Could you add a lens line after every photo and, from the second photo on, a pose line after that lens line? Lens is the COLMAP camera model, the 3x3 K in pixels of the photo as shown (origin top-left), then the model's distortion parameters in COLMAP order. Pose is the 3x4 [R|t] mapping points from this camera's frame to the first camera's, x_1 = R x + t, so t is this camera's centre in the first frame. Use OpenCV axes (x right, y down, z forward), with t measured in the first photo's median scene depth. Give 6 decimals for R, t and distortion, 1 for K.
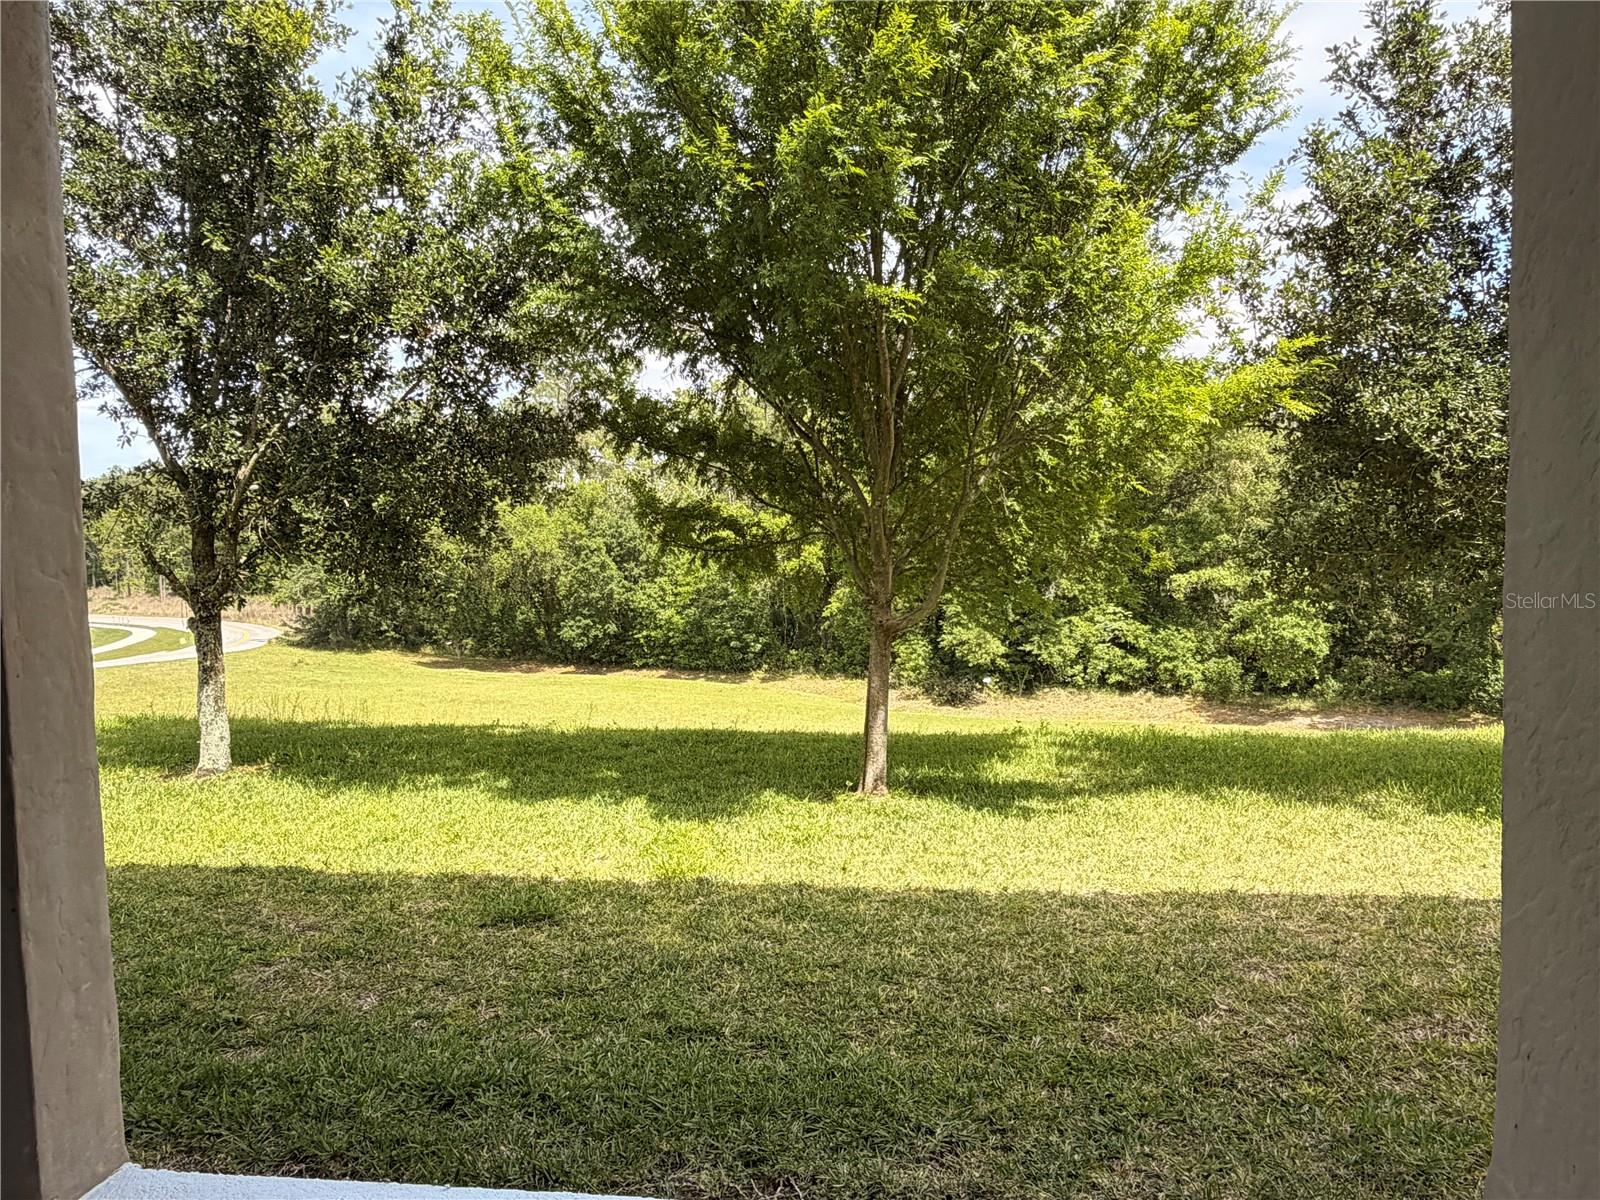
lens RADIAL K [[1078.2, 0, 803.1], [0, 1078.2, 600.9], [0, 0, 1]] dist [0.003065, -0.003587]
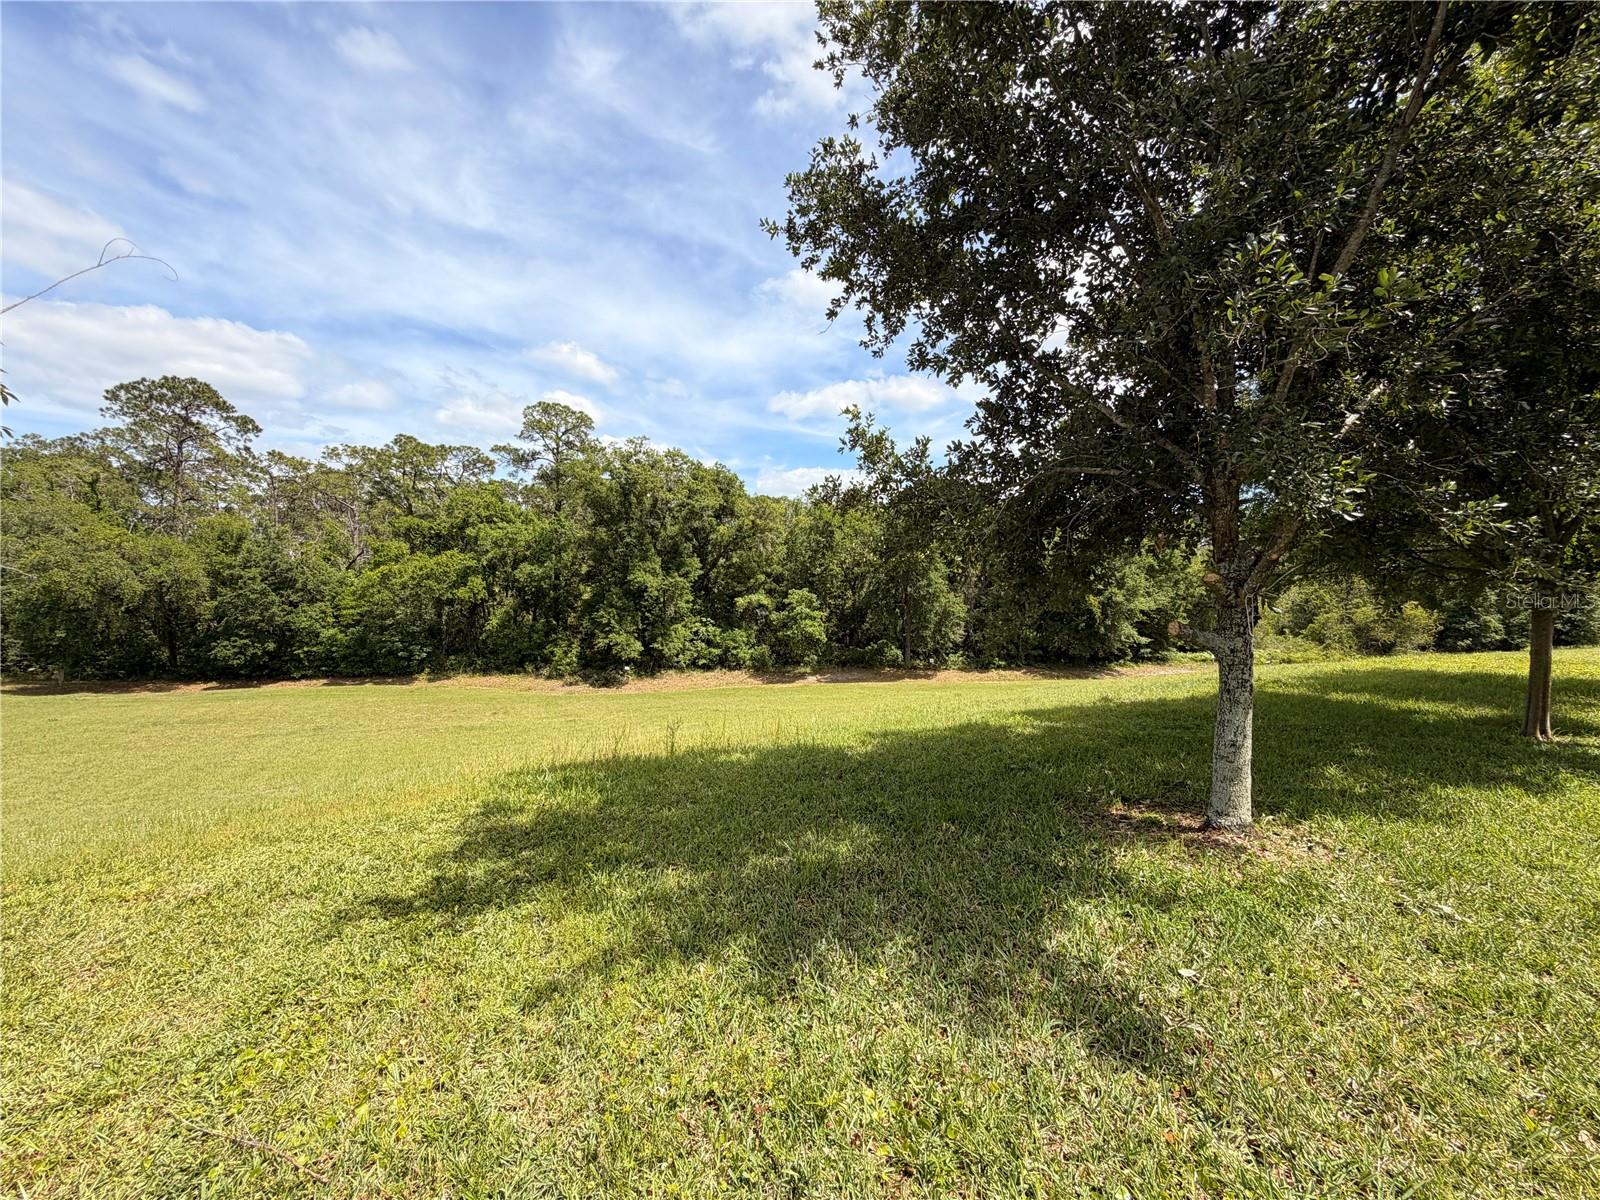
lens RADIAL K [[632.7, 0, 777.0], [0, 632.7, 604.4], [0, 0, 1]] dist [0.002478, -0.000092]
pose [[0.799840, -0.007169, 0.600171, -0.181545], [0.020139, 0.999686, -0.014898, 0.001648], [-0.599876, 0.024003, 0.799733, 0.157050]]
